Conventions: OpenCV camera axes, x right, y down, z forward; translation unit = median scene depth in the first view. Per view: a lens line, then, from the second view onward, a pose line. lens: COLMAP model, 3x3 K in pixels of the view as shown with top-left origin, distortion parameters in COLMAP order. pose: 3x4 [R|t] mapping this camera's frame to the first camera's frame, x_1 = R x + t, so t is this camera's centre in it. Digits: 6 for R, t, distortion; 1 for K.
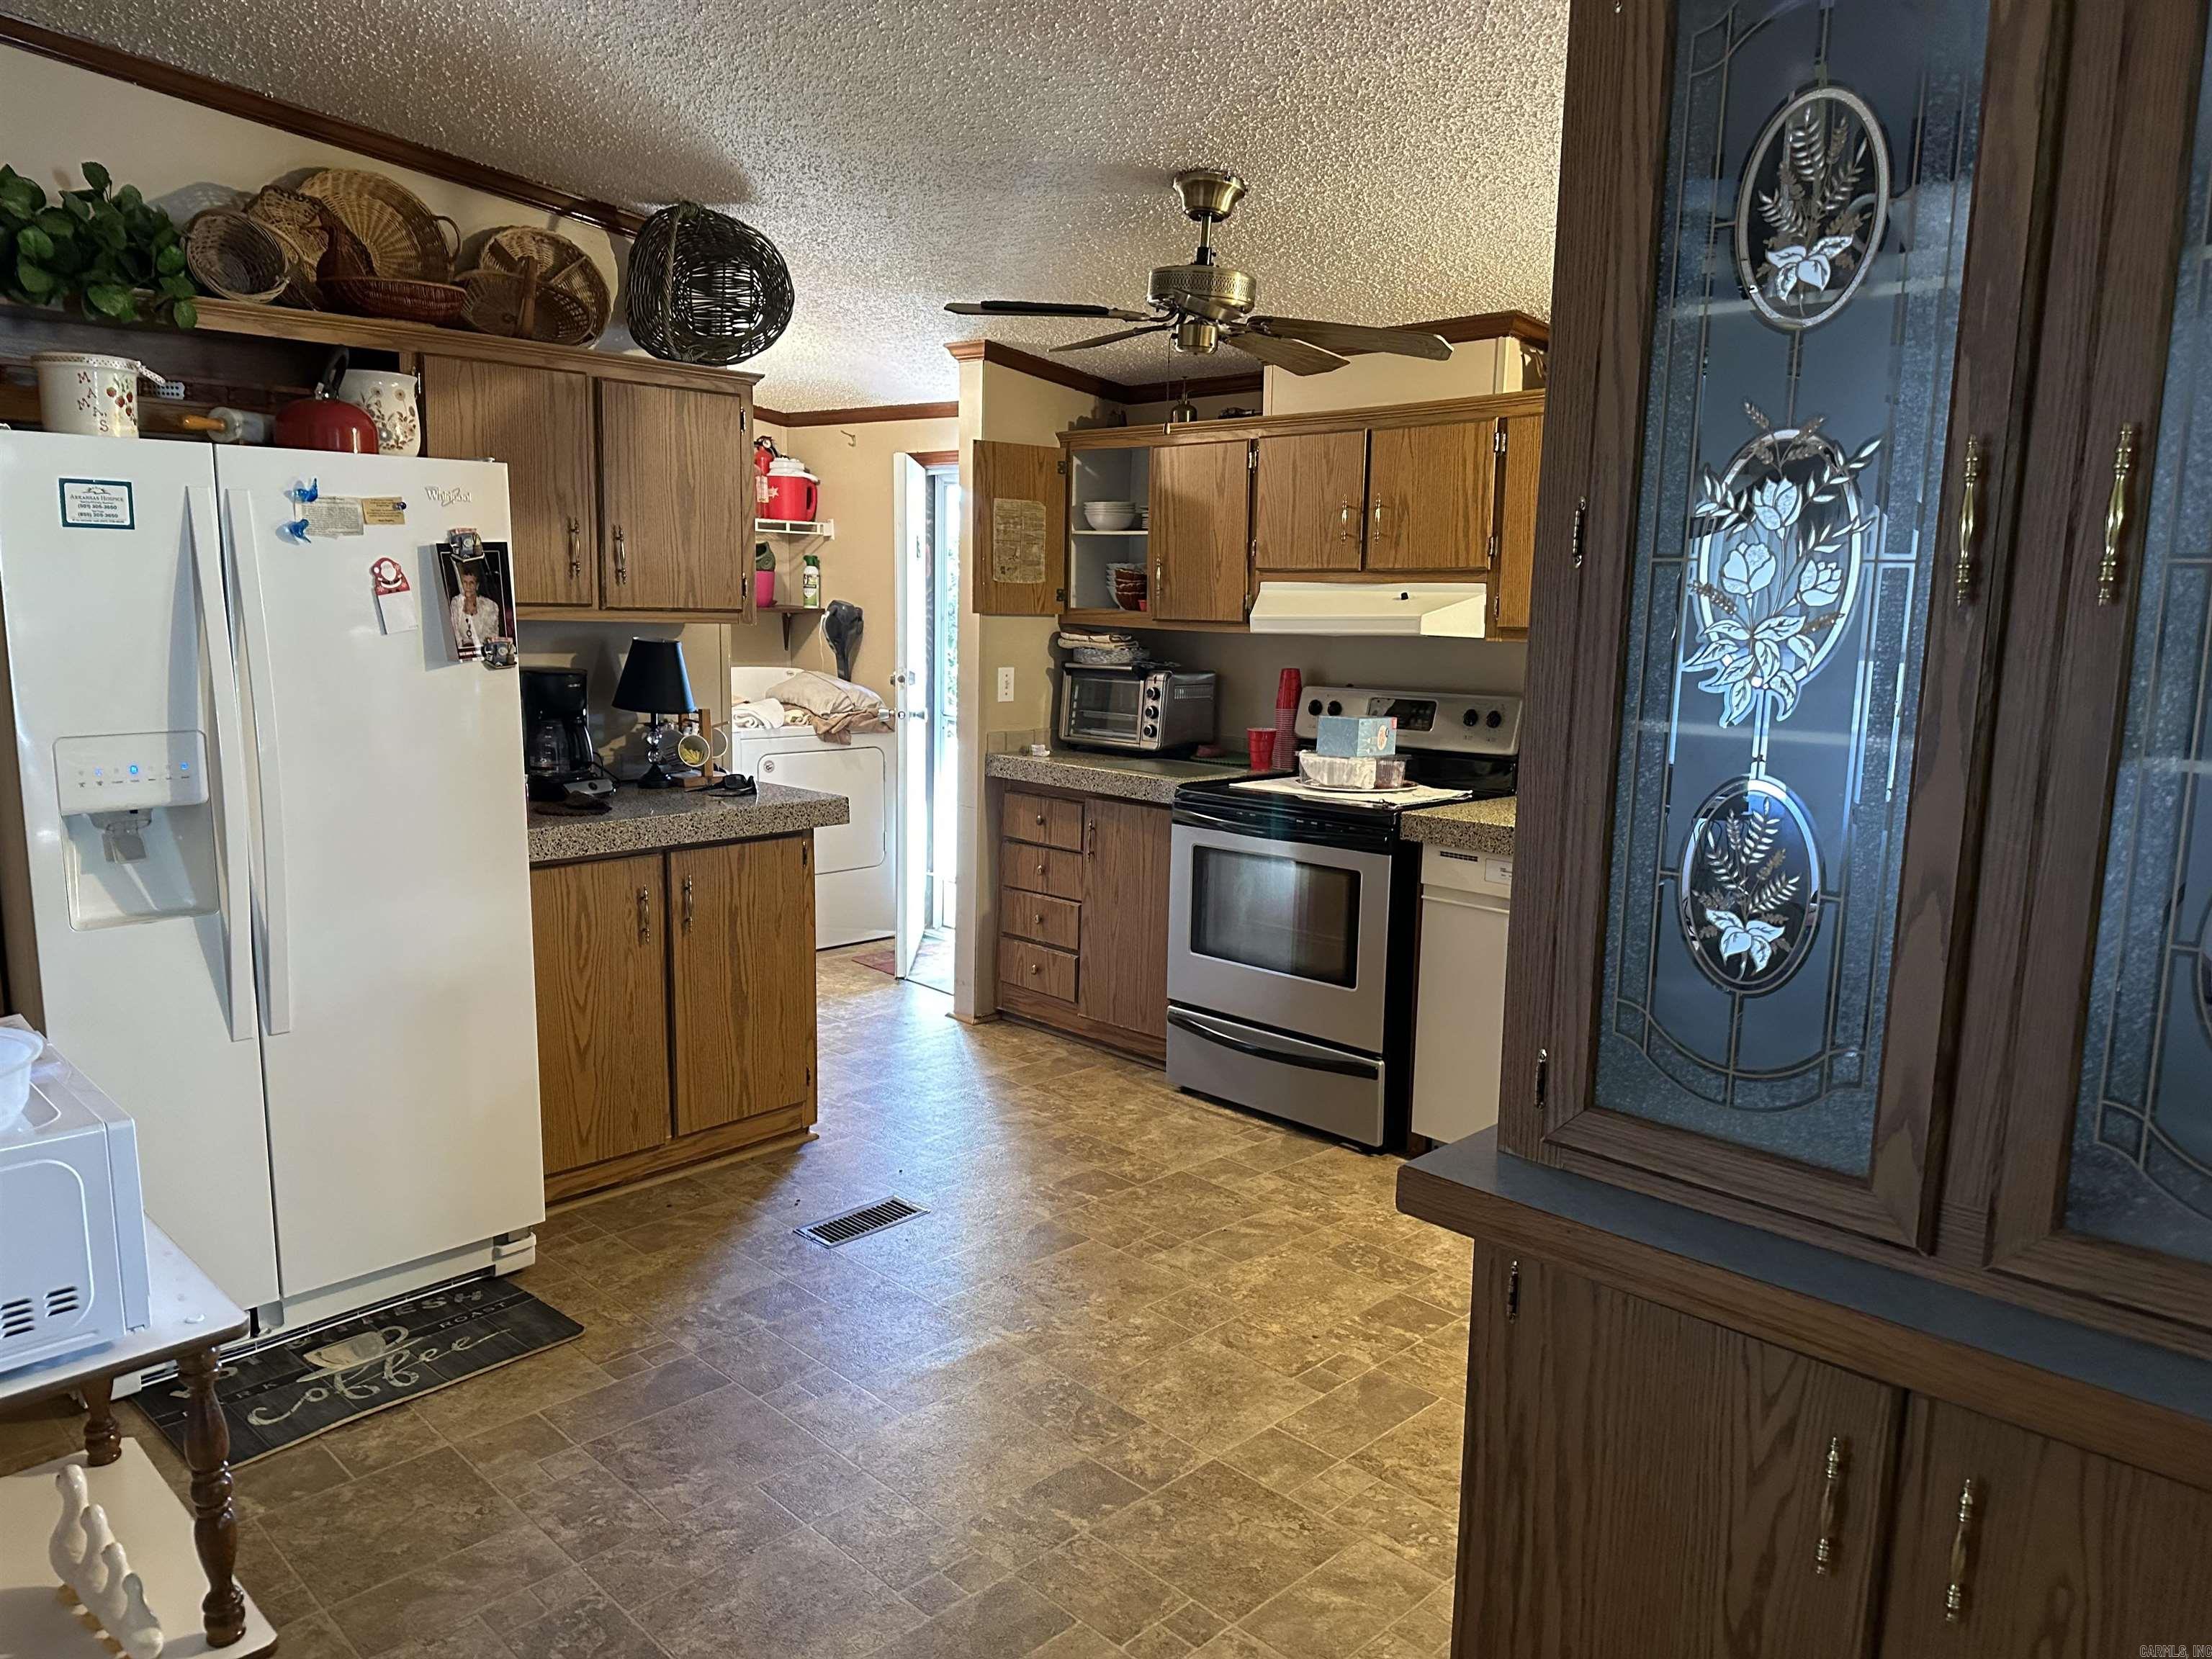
lens RADIAL K [[1550.0, 0, 1106.0], [0, 1550.0, 829.5], [0, 0, 1]] dist [0.162553, -0.247912]
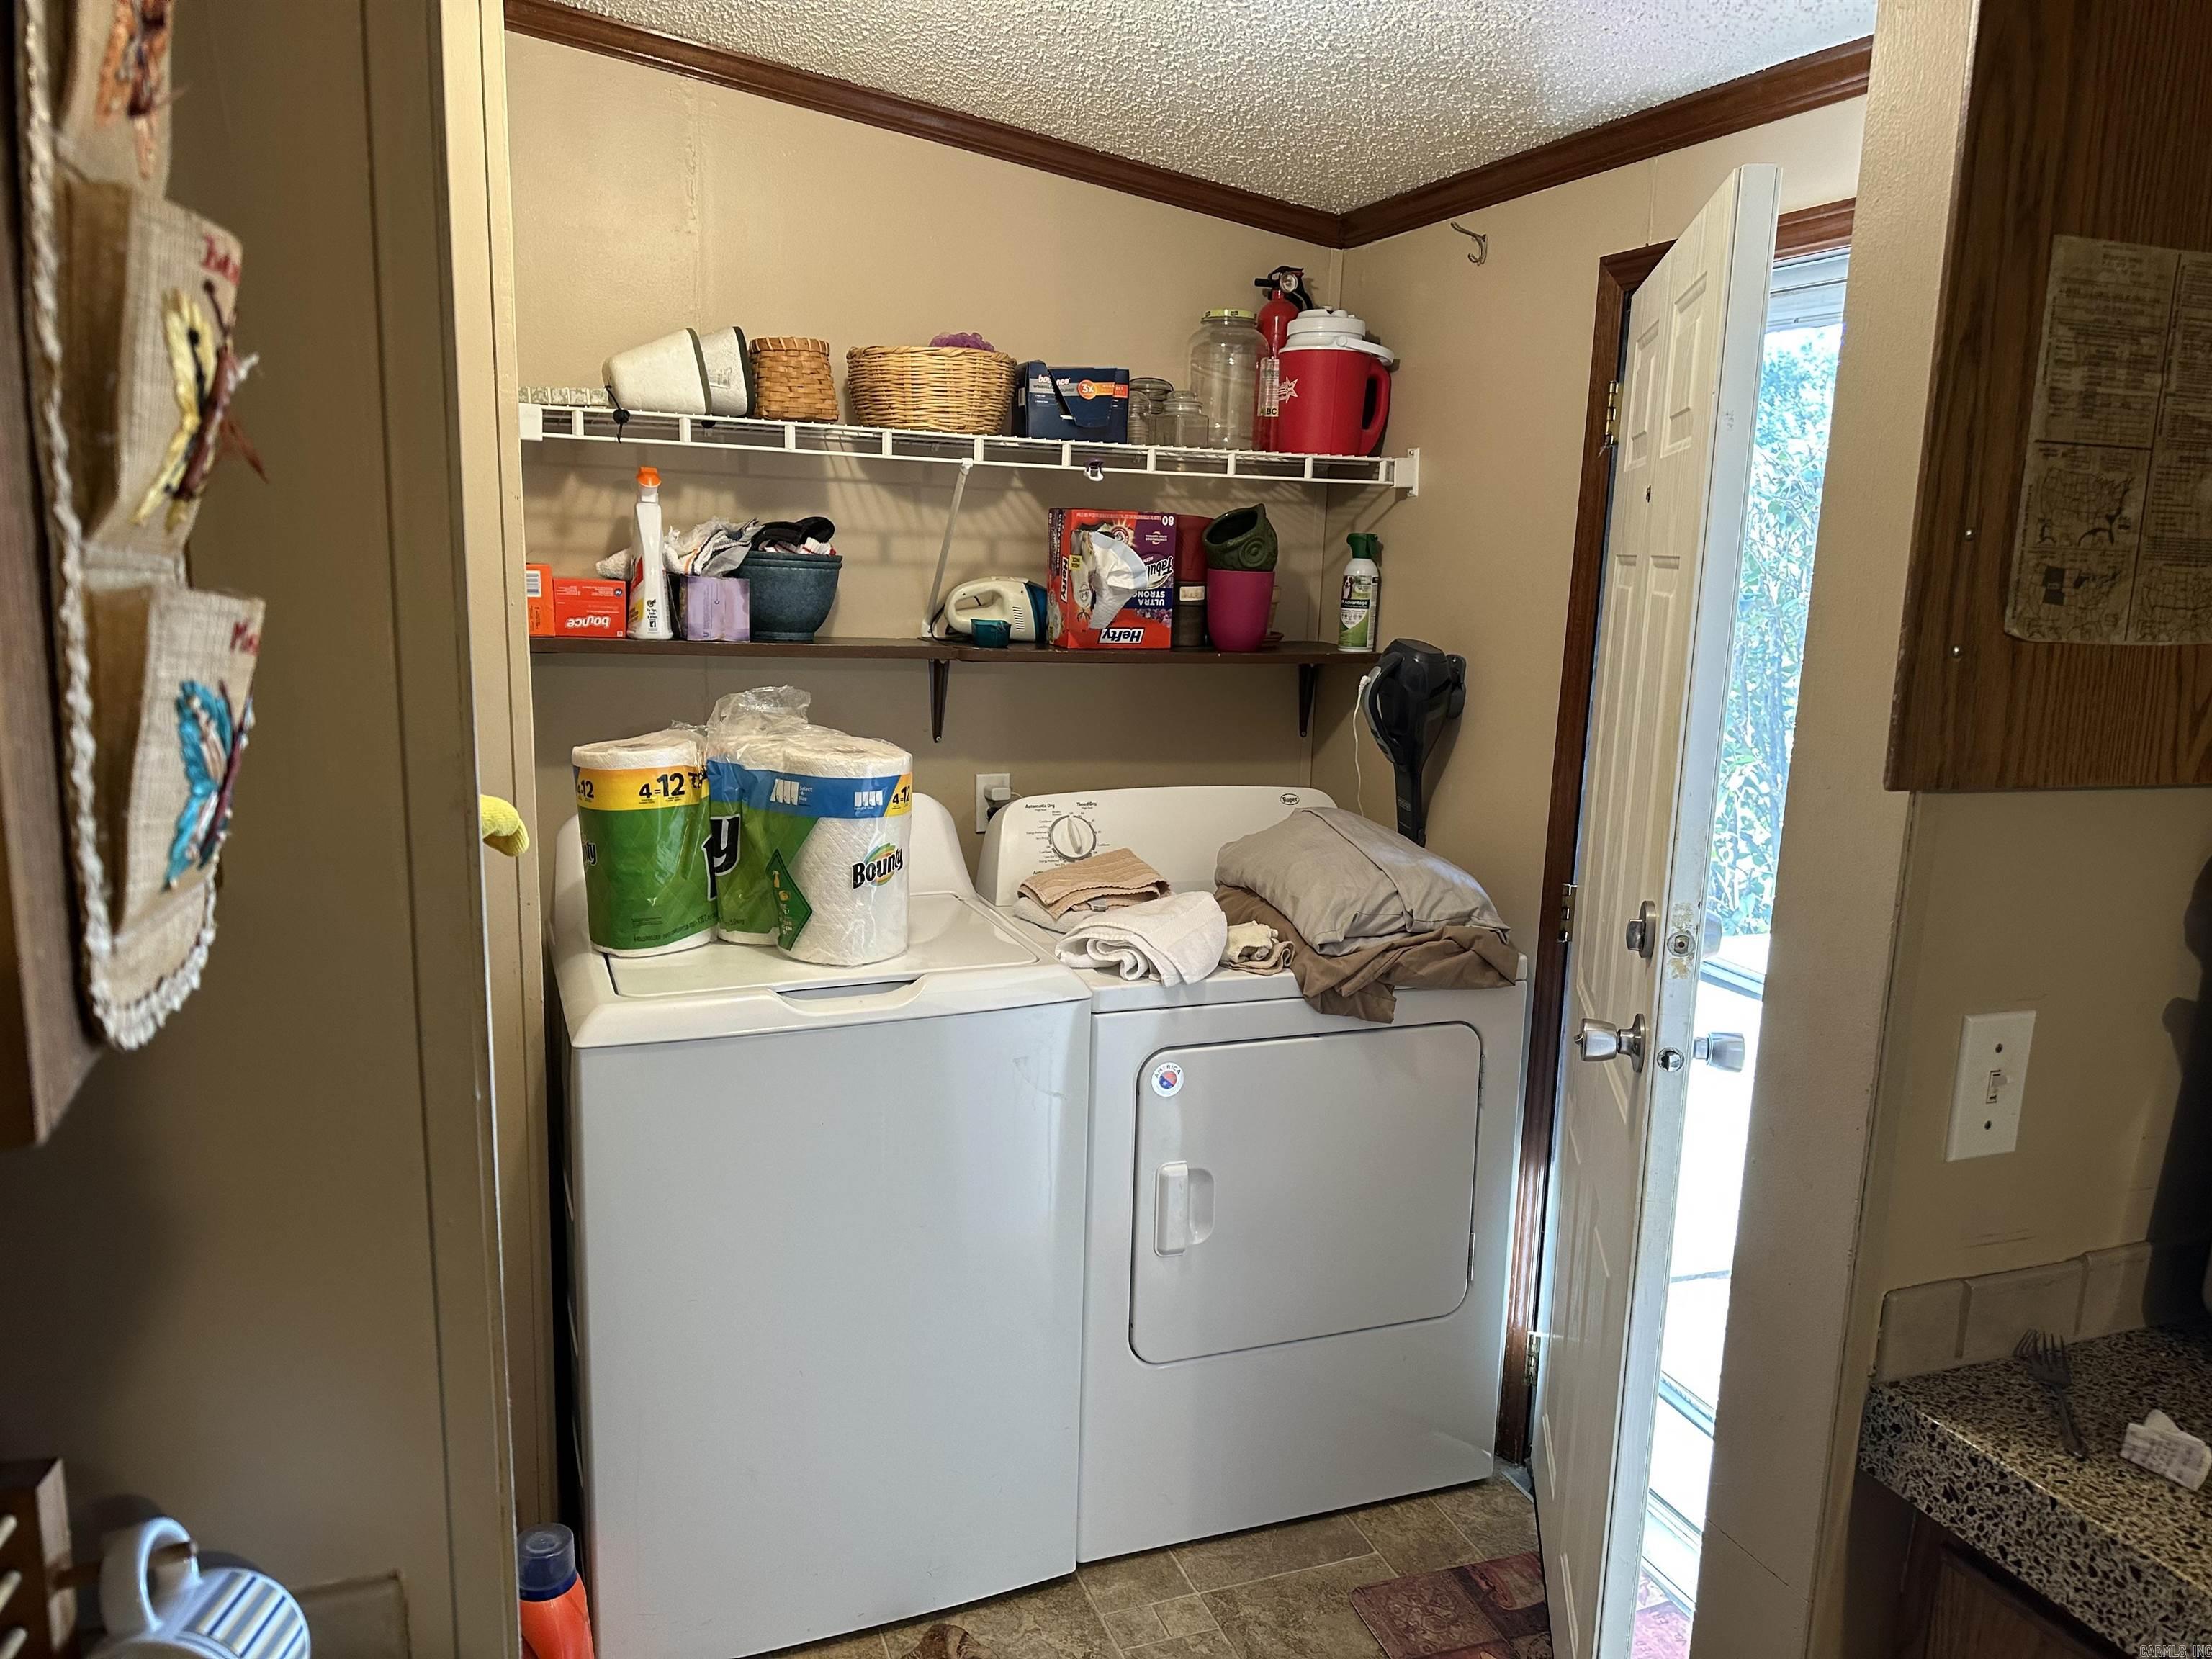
lens RADIAL K [[1482.4, 0, 1107.9], [0, 1482.4, 820.9], [0, 0, 1]] dist [0.148705, -0.201031]
pose [[0.906588, 0.081941, -0.413986, -0.101963], [-0.076751, 0.996623, 0.029185, -0.141552], [0.414979, 0.005315, 0.909815, 0.820740]]
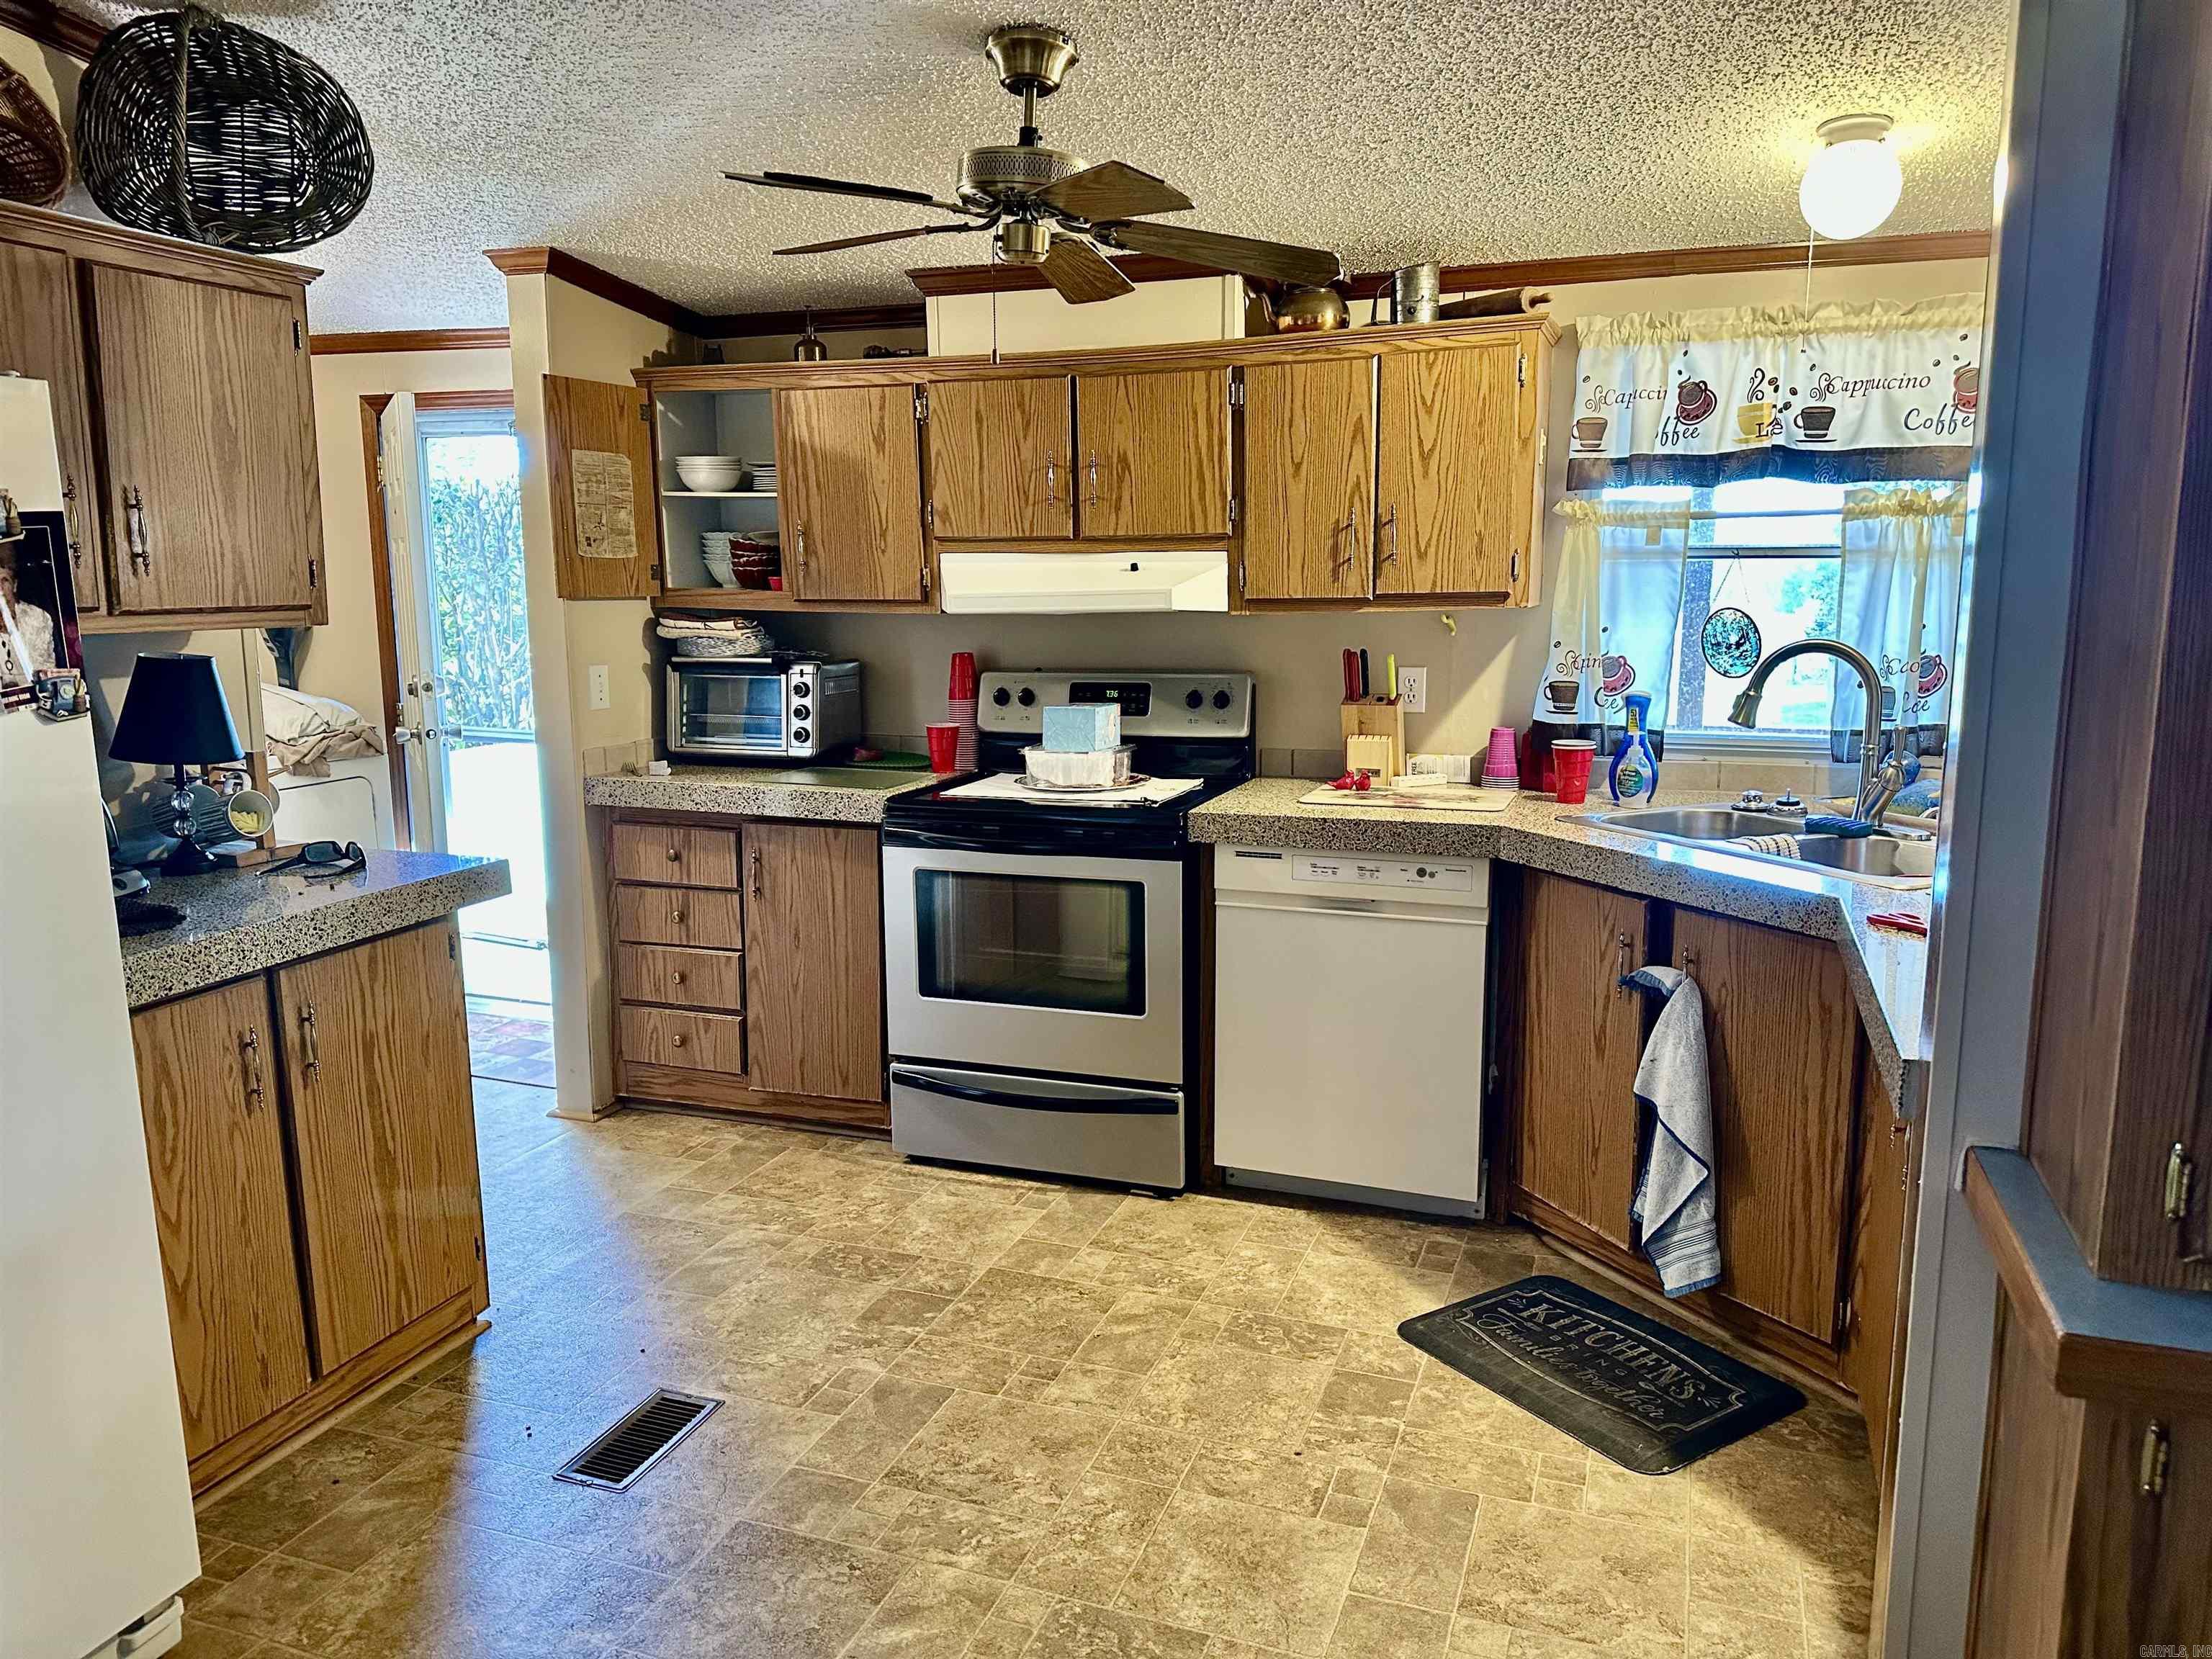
lens RADIAL K [[1550.0, 0, 1106.0], [0, 1550.0, 829.5], [0, 0, 1]] dist [0.162553, -0.247912]
pose [[0.907363, -0.093920, 0.409721, -0.182311], [0.086512, 0.995577, 0.036628, -0.031641], [-0.411349, 0.002211, 0.911475, 0.184120]]
